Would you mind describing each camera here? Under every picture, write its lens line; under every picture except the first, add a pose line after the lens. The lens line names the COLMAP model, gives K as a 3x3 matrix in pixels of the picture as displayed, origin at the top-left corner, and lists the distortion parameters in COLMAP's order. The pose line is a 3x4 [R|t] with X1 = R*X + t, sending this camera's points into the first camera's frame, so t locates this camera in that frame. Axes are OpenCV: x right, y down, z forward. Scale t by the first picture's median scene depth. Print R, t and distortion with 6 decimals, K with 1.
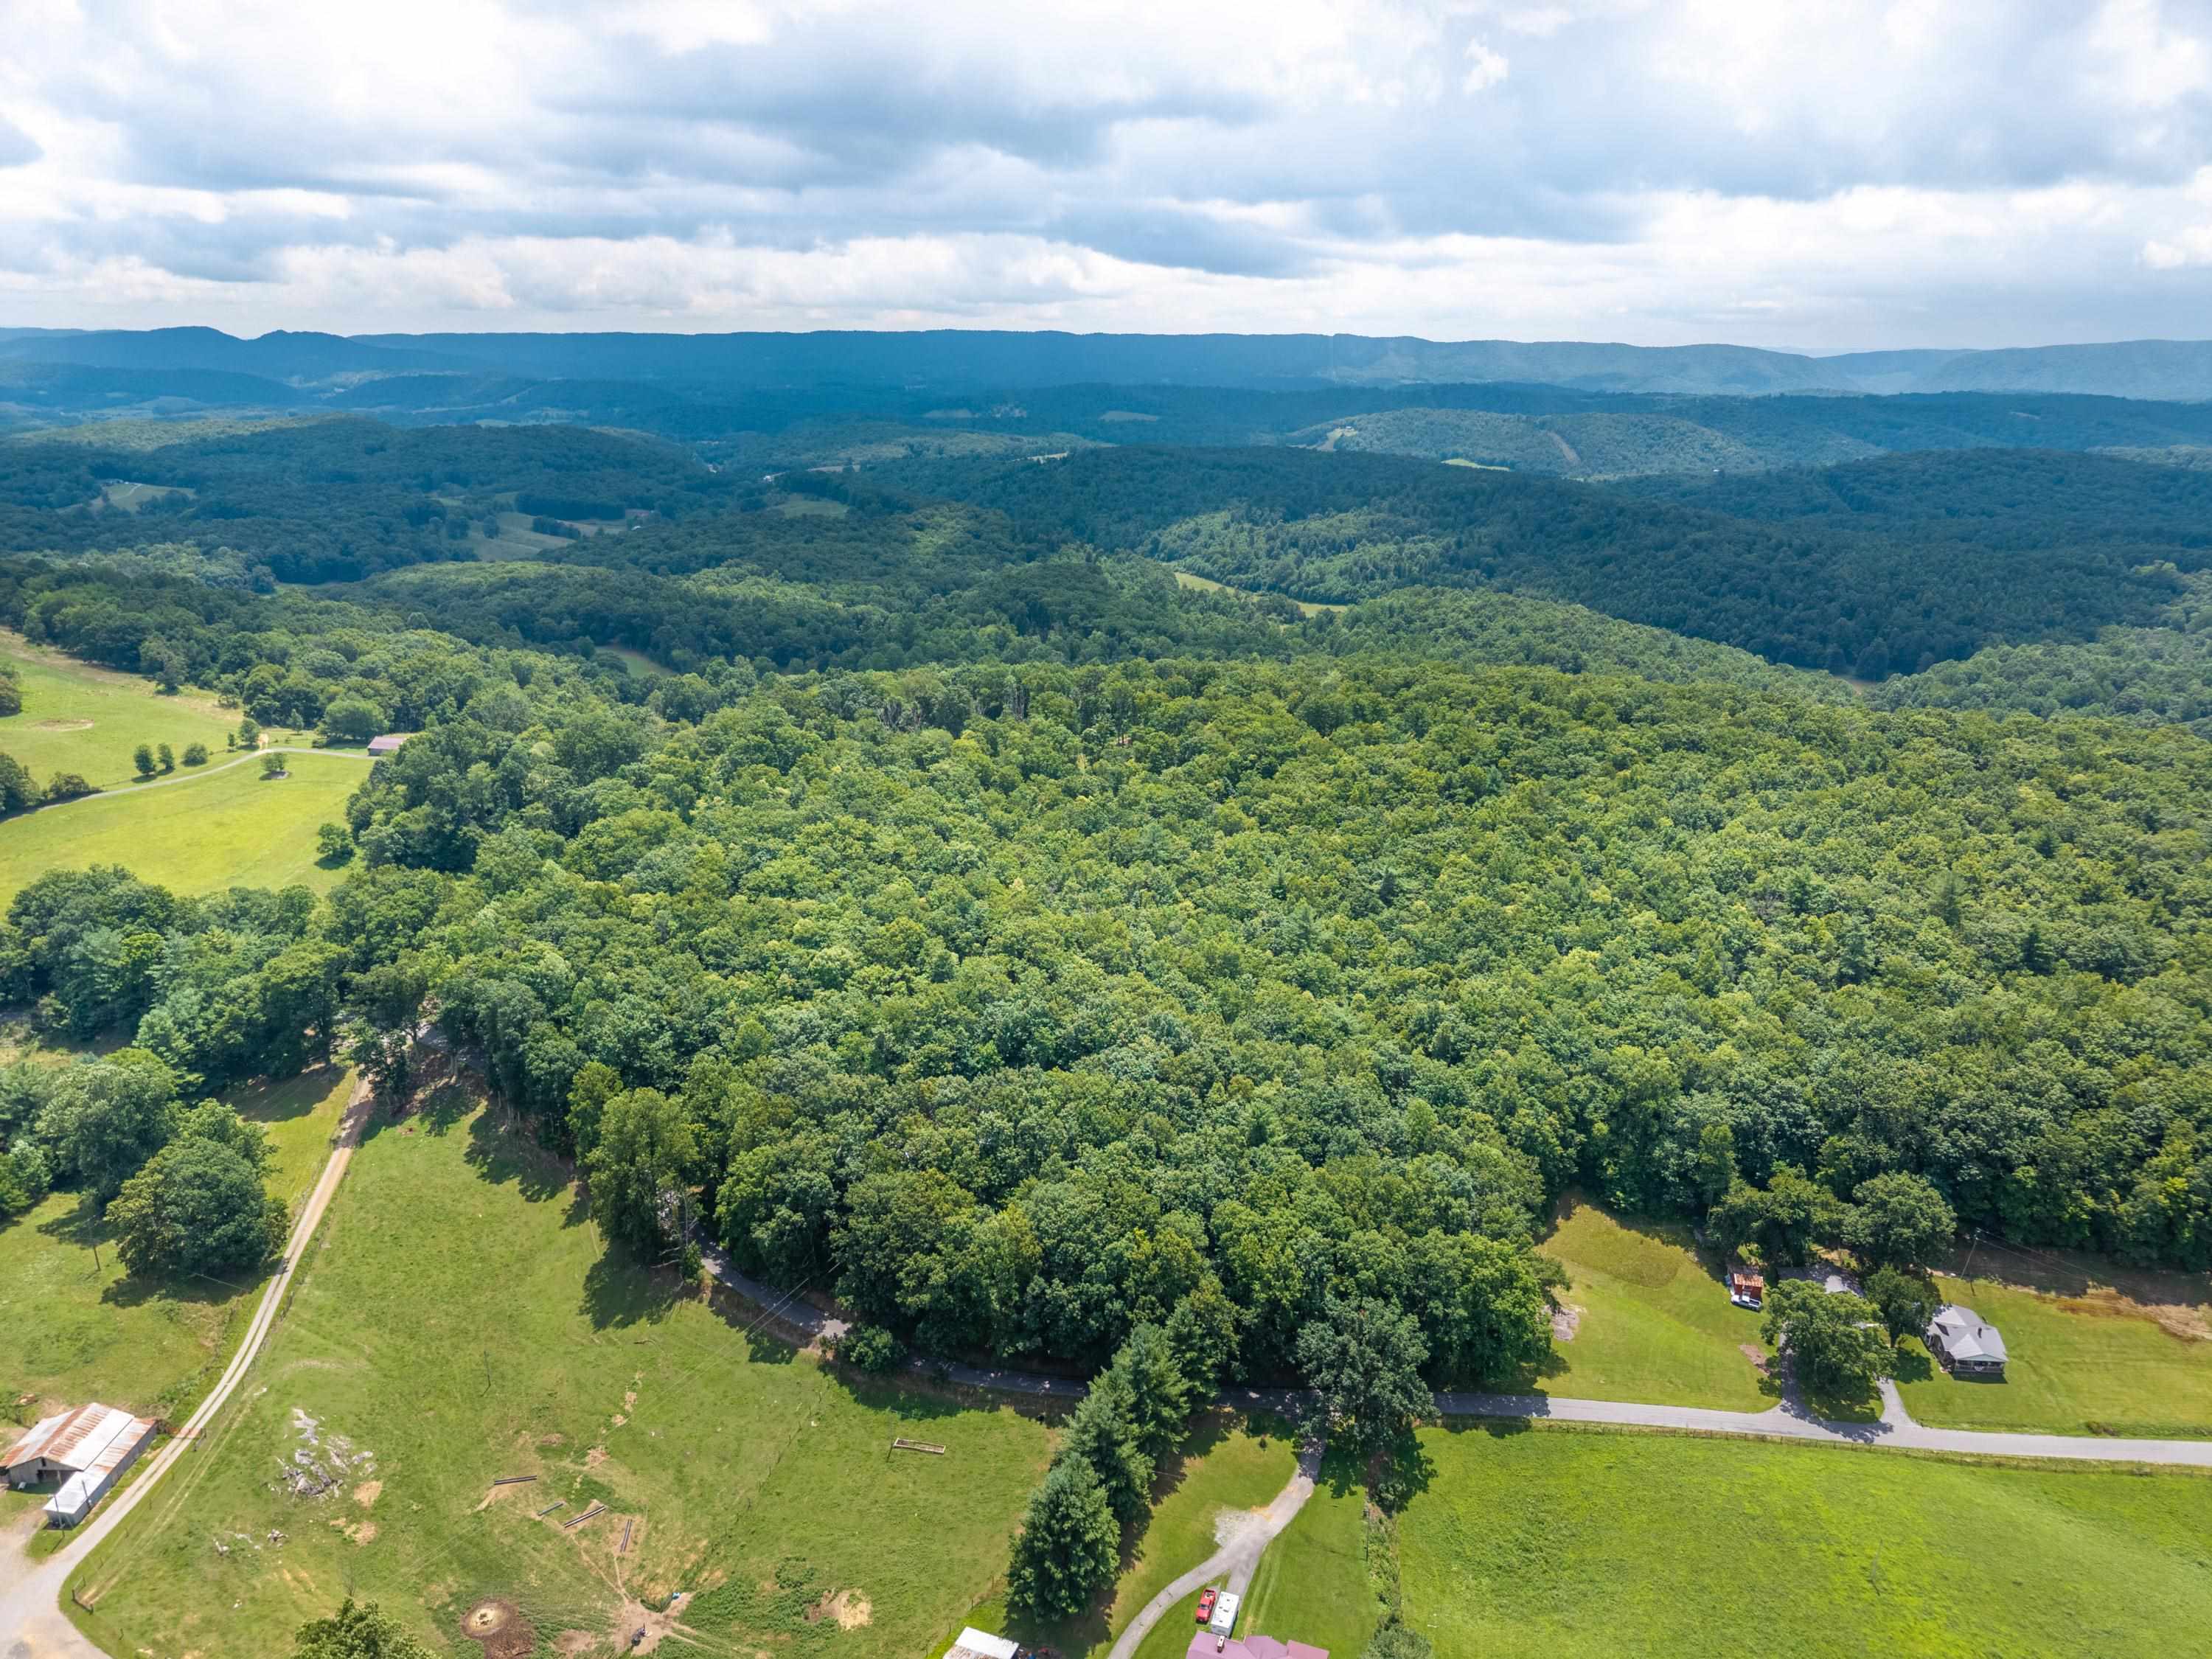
lens RADIAL K [[1470.0, 0, 1114.7], [0, 1470.0, 901.3], [0, 0, 1]] dist [0.006995, -0.003020]
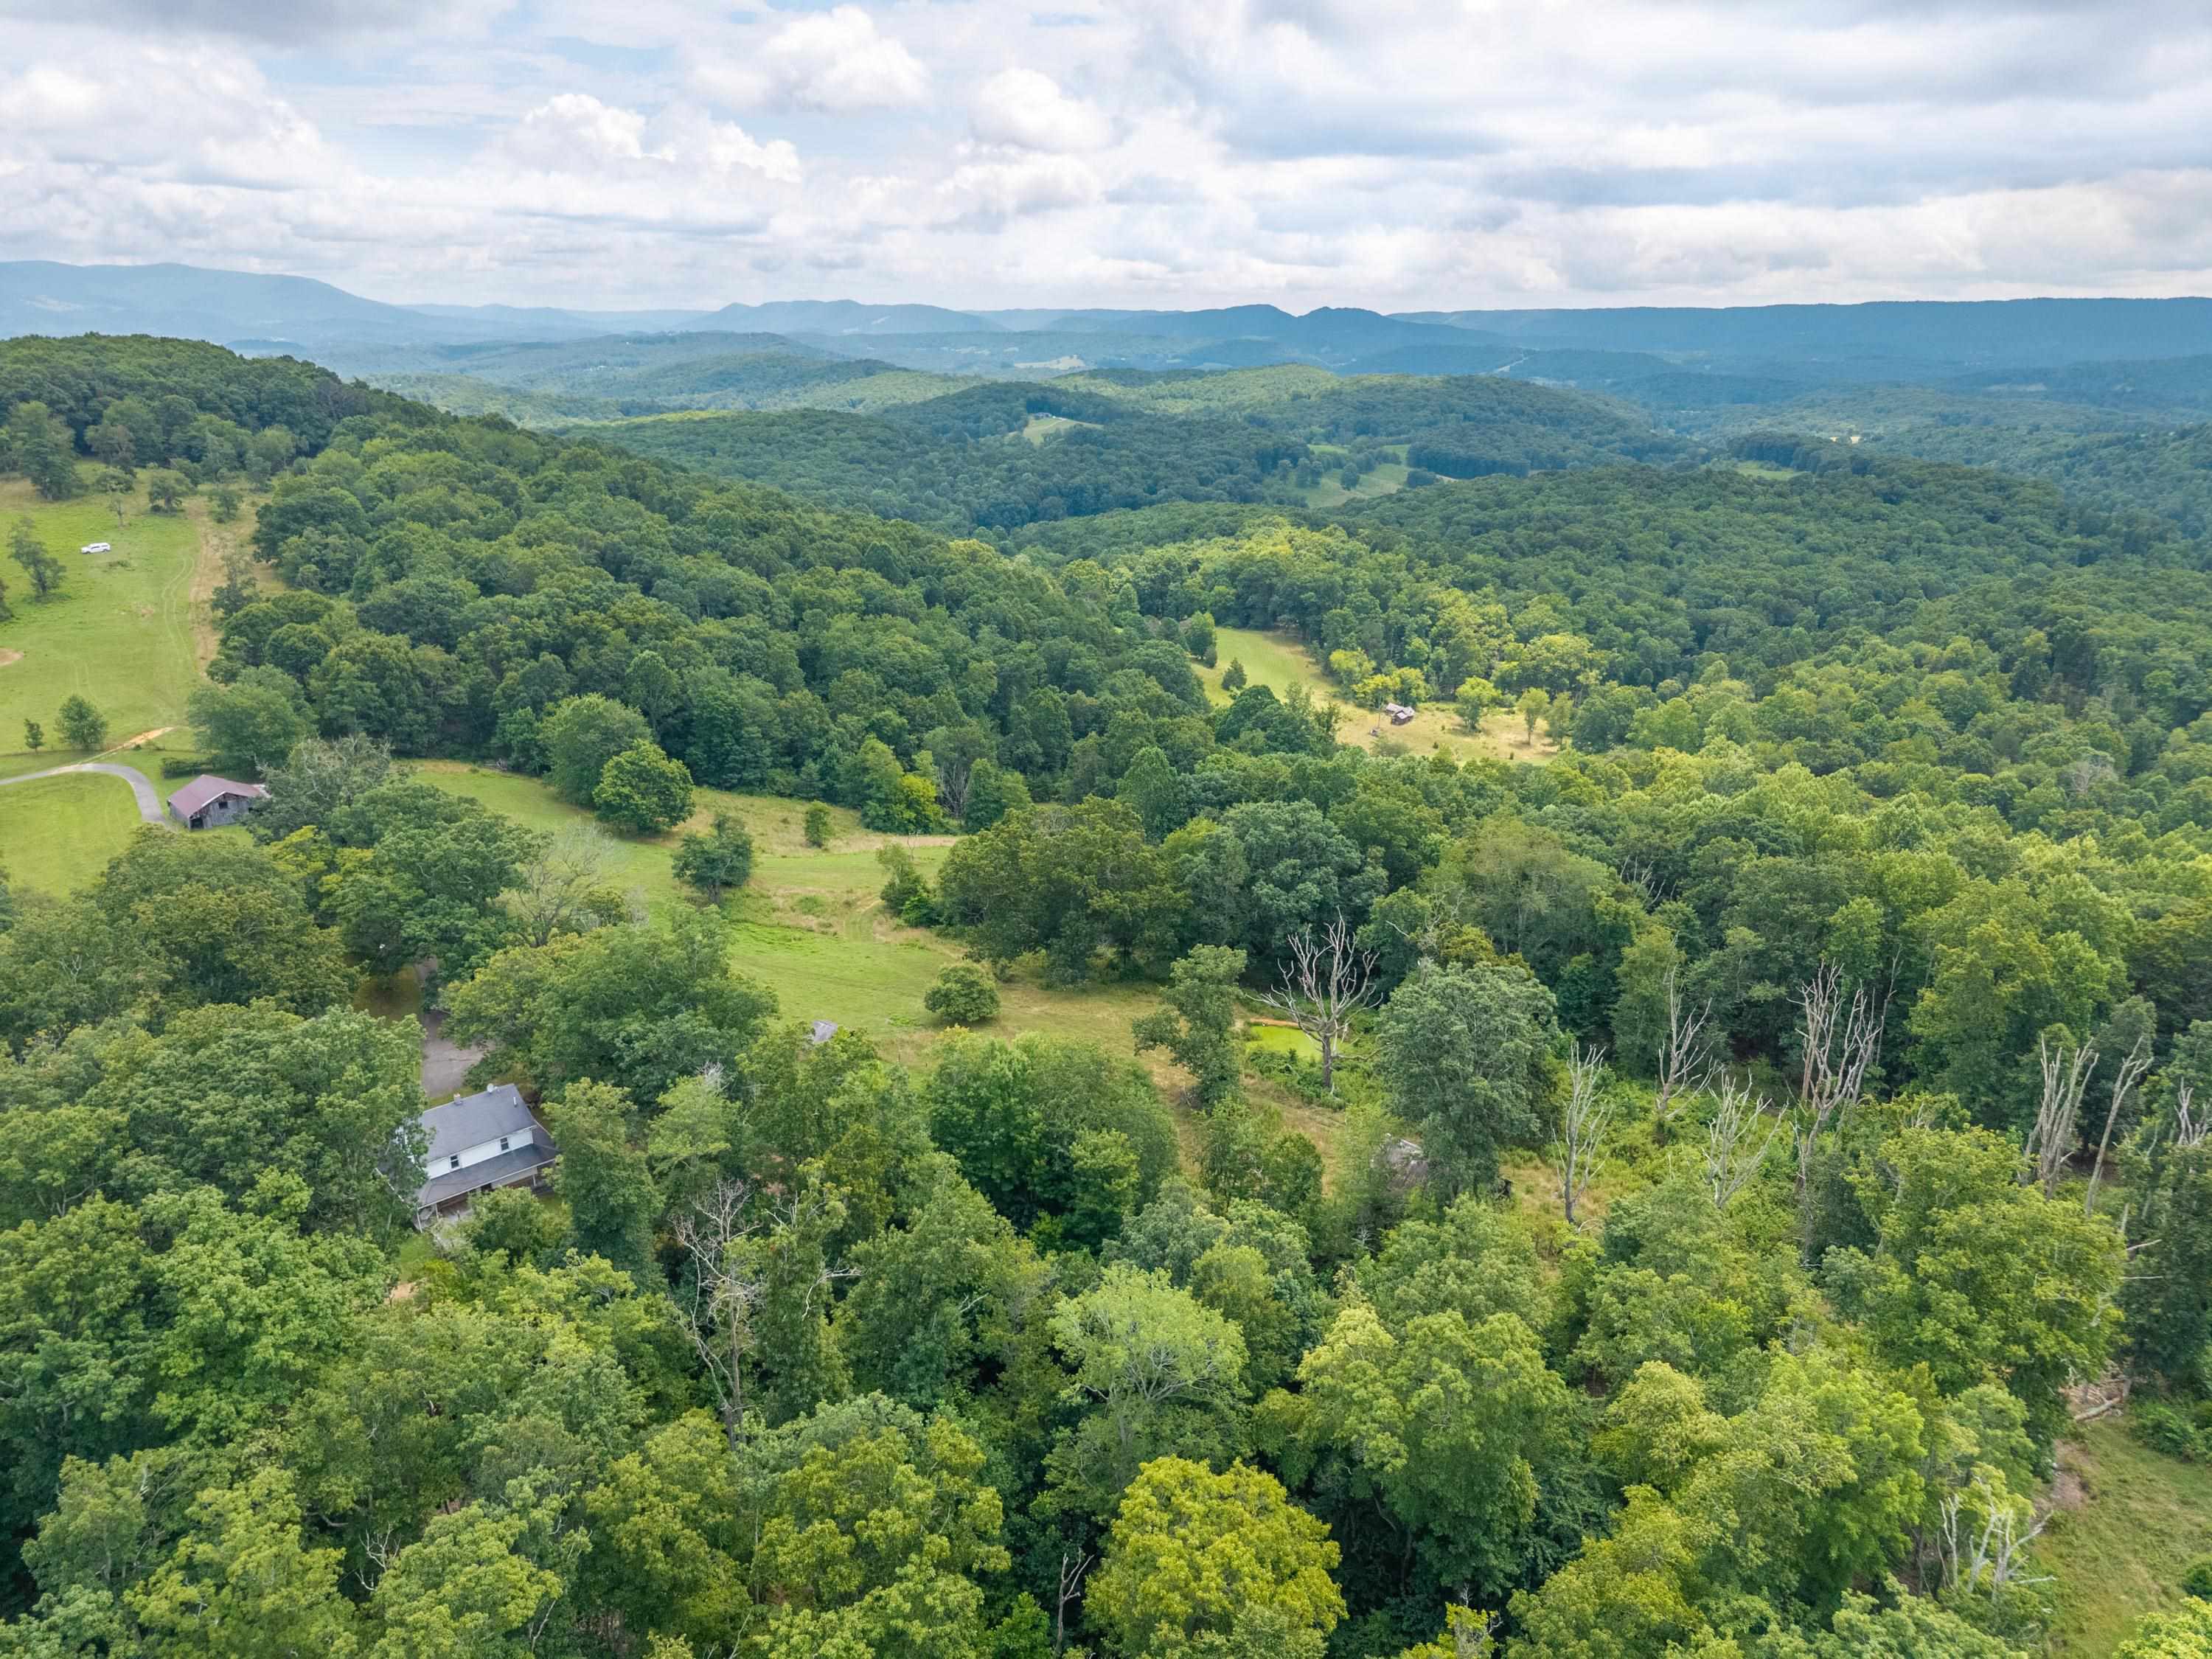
lens RADIAL K [[1492.0, 0, 1114.7], [0, 1492.0, 835.6], [0, 0, 1]] dist [0.023756, -0.017161]
pose [[0.805452, 0.188898, -0.561751, -0.007476], [-0.208591, 0.977554, 0.029635, -0.039884], [0.554740, 0.093306, 0.826776, 0.190322]]
